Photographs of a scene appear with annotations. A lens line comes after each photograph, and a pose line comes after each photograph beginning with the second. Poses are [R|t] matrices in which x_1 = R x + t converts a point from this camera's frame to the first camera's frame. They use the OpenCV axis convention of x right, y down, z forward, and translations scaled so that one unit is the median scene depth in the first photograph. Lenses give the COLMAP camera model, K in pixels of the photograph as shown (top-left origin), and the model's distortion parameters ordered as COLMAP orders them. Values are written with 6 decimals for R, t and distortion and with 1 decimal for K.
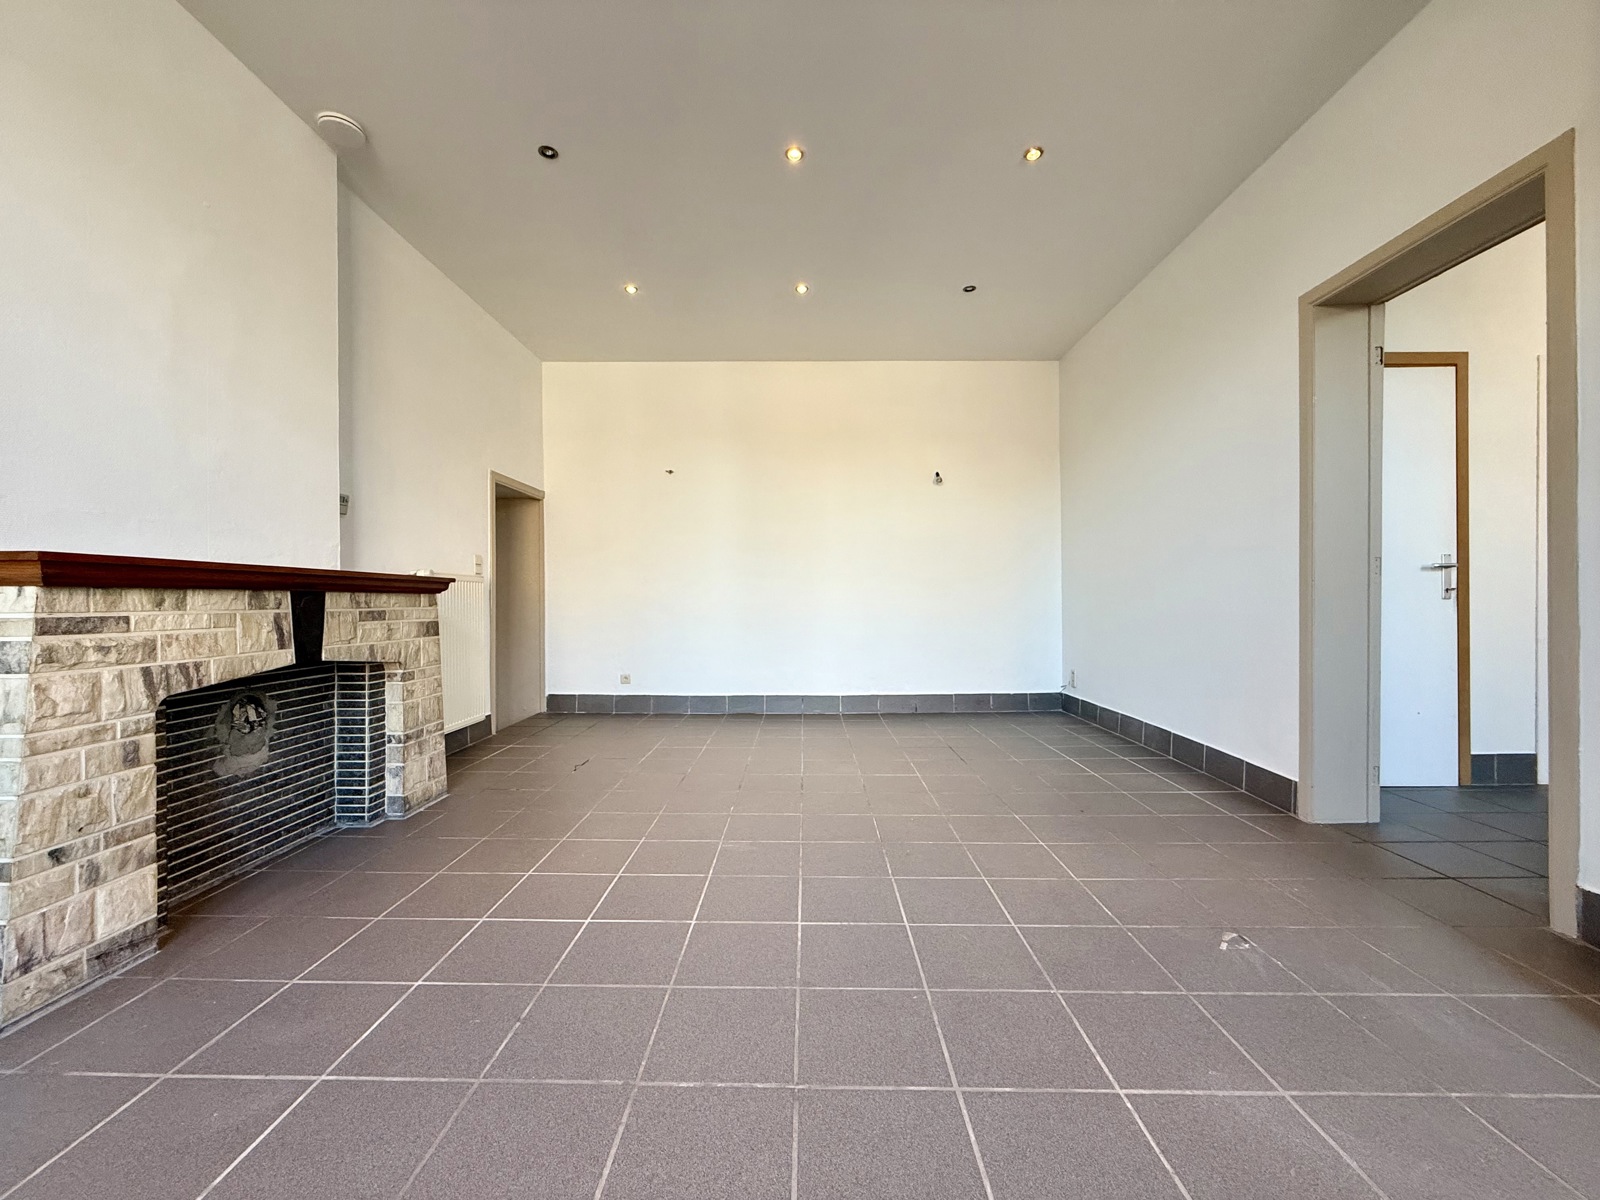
lens RADIAL K [[634.6, 0, 796.4], [0, 634.6, 601.8], [0, 0, 1]] dist [0.000809, -0.000364]
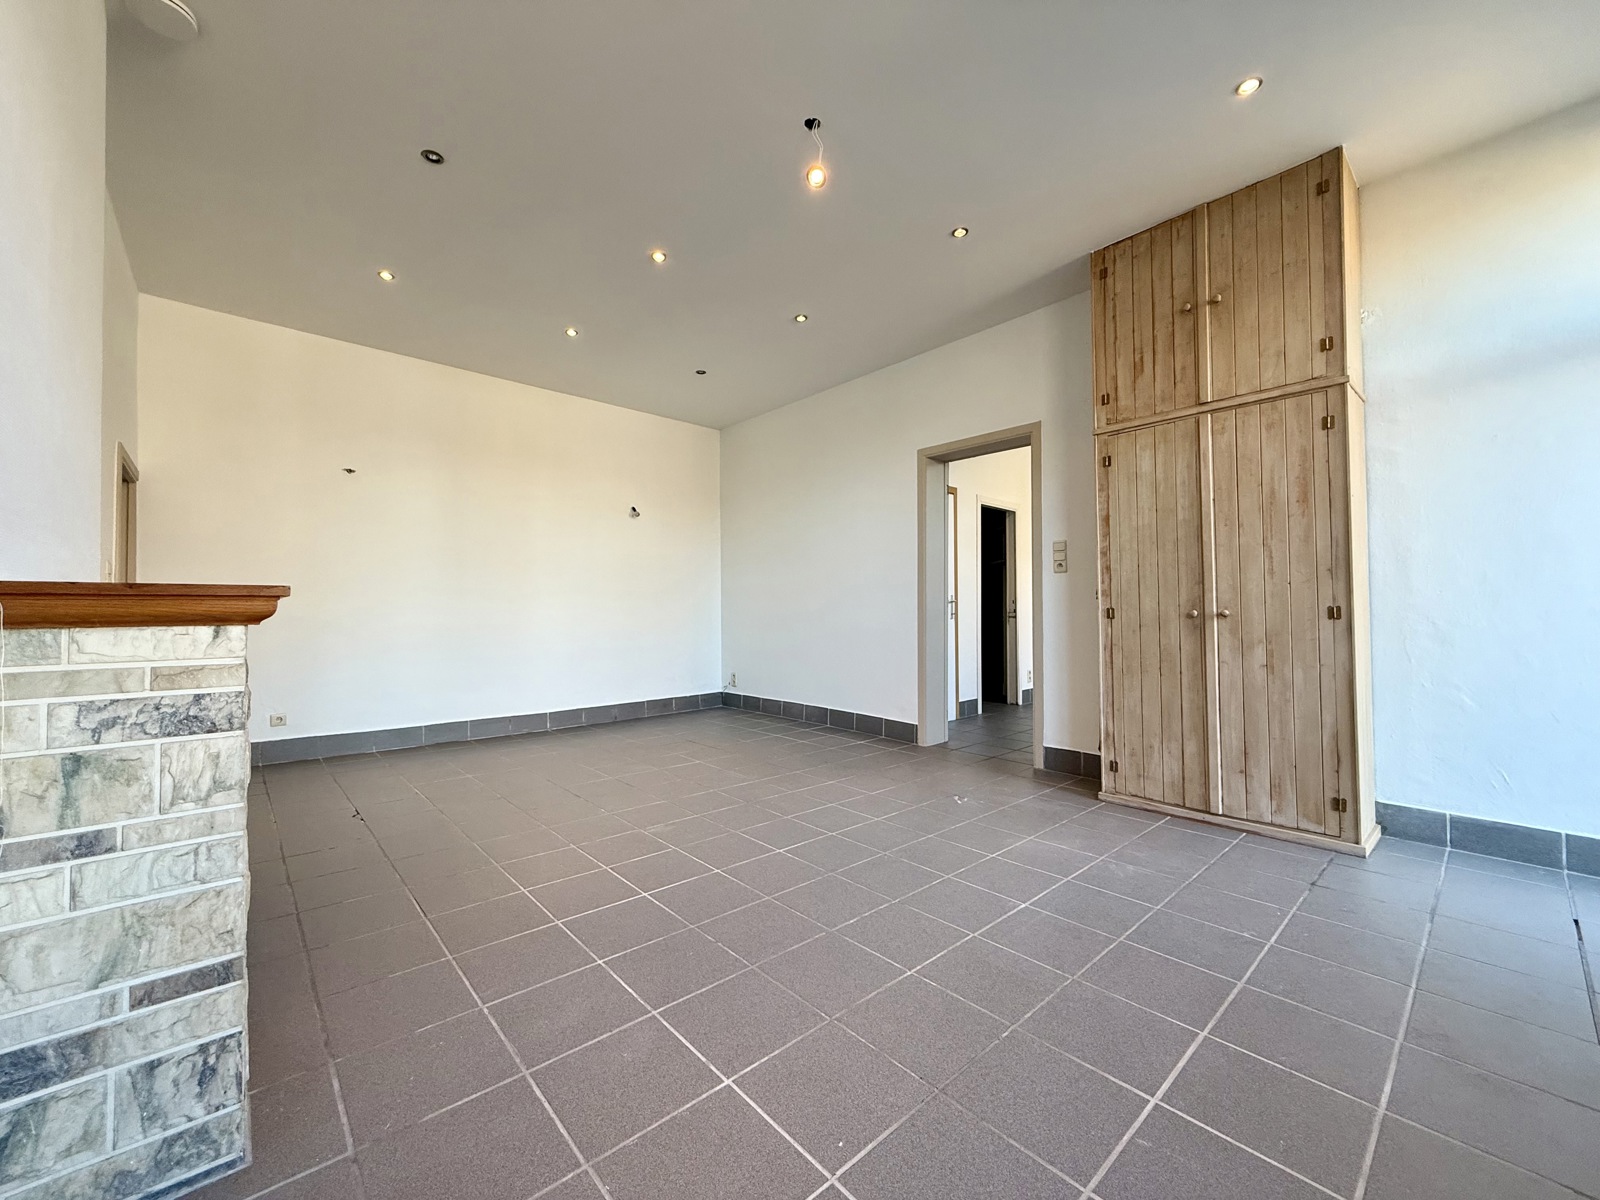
lens RADIAL K [[634.6, 0, 794.3], [0, 634.6, 603.6], [0, 0, 1]] dist [0.000809, -0.000364]
pose [[0.735752, 0.010448, 0.677171, -0.675174], [0.002034, 0.999842, -0.017636, -0.020493], [-0.677248, 0.014353, 0.735615, -0.063260]]
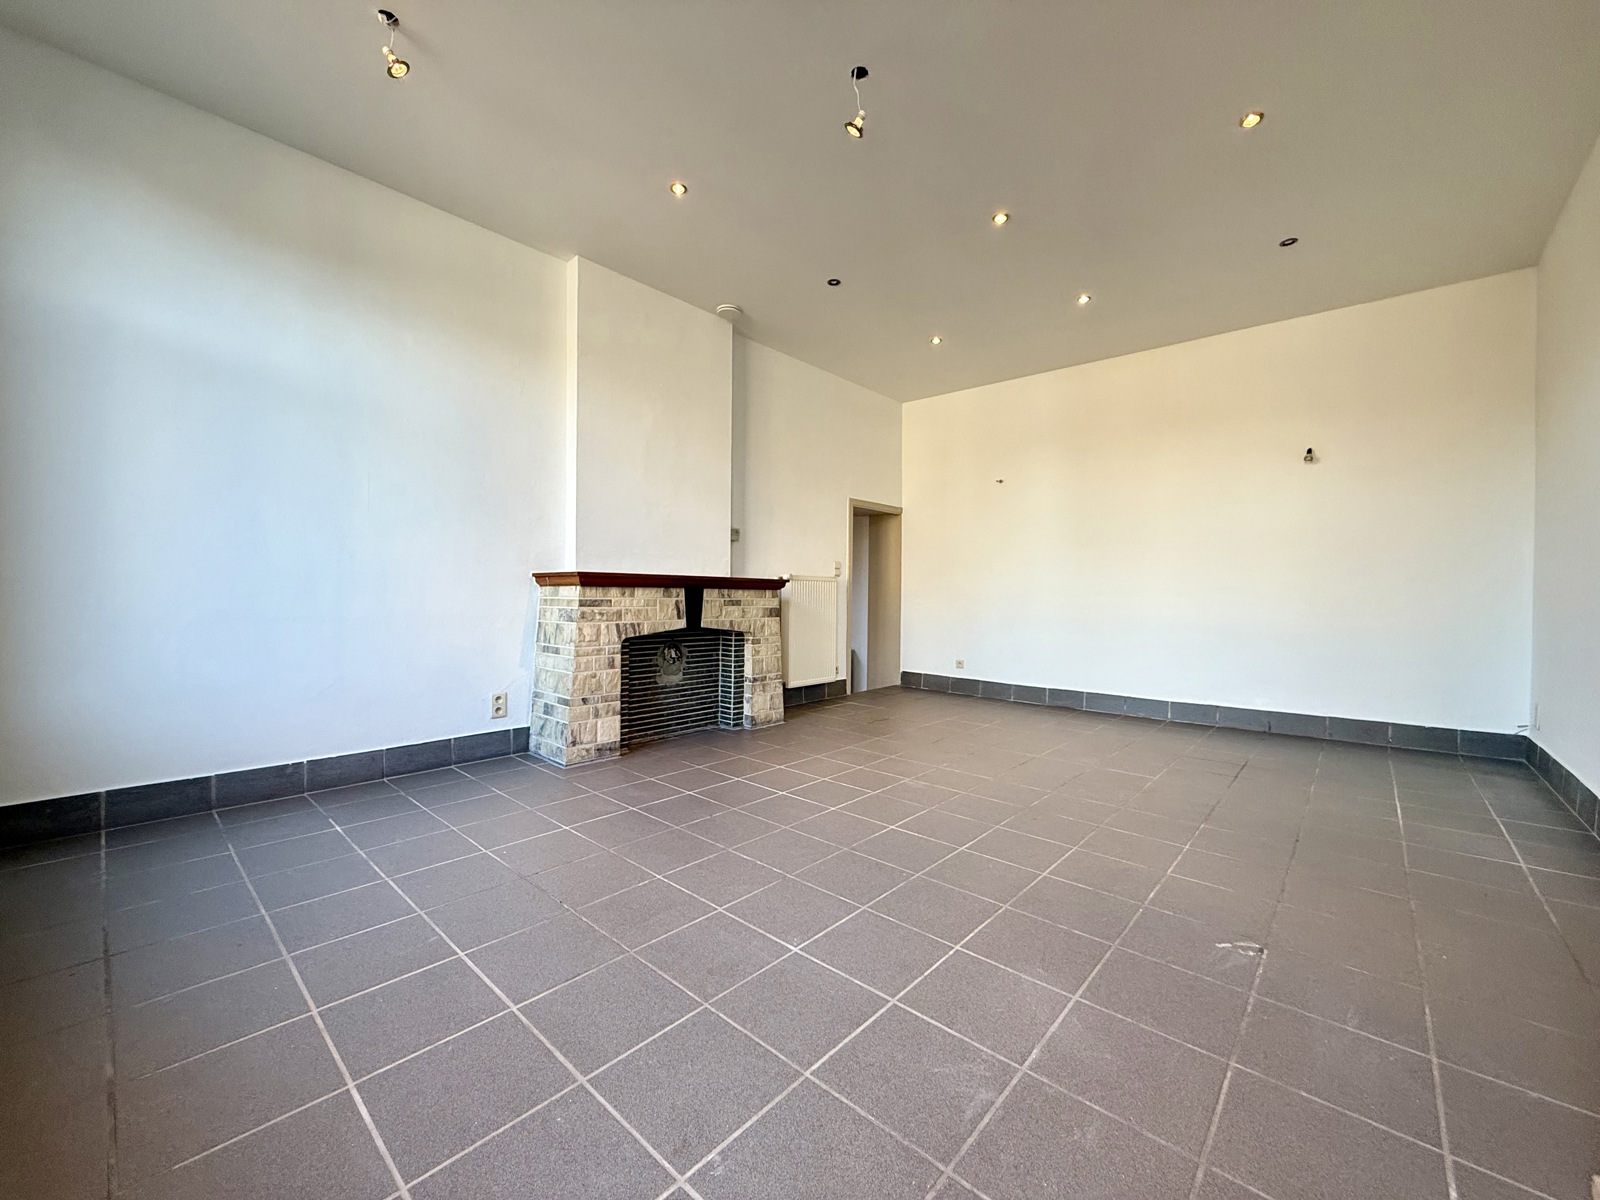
lens RADIAL K [[634.6, 0, 798.1], [0, 634.6, 600.2], [0, 0, 1]] dist [0.000809, -0.000364]
pose [[0.754172, 0.019521, -0.656386, 0.539491], [-0.016371, 0.999806, 0.010925, -0.006000], [0.656473, 0.002506, 0.754346, -0.141547]]
